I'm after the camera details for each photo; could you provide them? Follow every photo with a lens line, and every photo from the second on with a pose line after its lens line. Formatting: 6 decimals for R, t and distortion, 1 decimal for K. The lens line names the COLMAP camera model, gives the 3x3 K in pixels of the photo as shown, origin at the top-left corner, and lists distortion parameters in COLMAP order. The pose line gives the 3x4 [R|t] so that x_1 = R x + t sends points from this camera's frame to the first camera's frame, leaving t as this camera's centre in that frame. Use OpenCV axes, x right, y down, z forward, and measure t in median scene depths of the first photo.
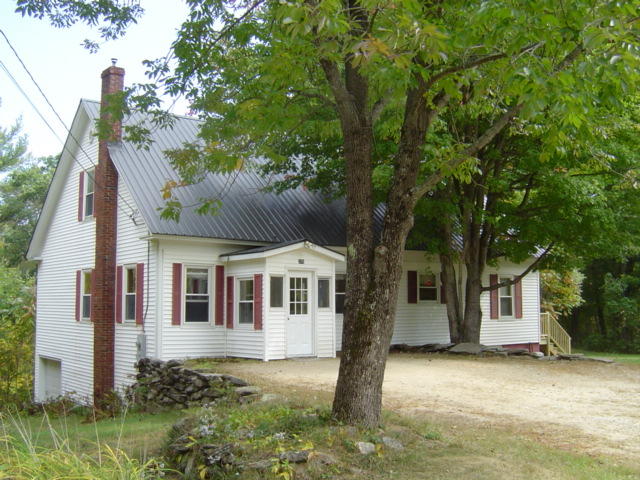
lens RADIAL K [[753.9, 0, 320.0], [0, 753.9, 240.0], [0, 0, 1]] dist [-0.108893, -0.062380]
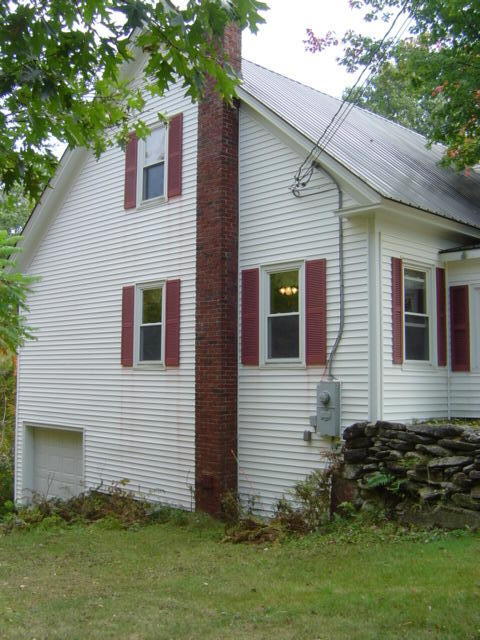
lens RADIAL K [[753.9, 0, 240.0], [0, 753.9, 320.0], [0, 0, 1]] dist [-0.108893, -0.062380]
pose [[0.991702, 0.013379, 0.127859, -0.368493], [-0.015143, 0.999803, 0.012831, 0.070399], [-0.127662, -0.014660, 0.991709, 0.424041]]
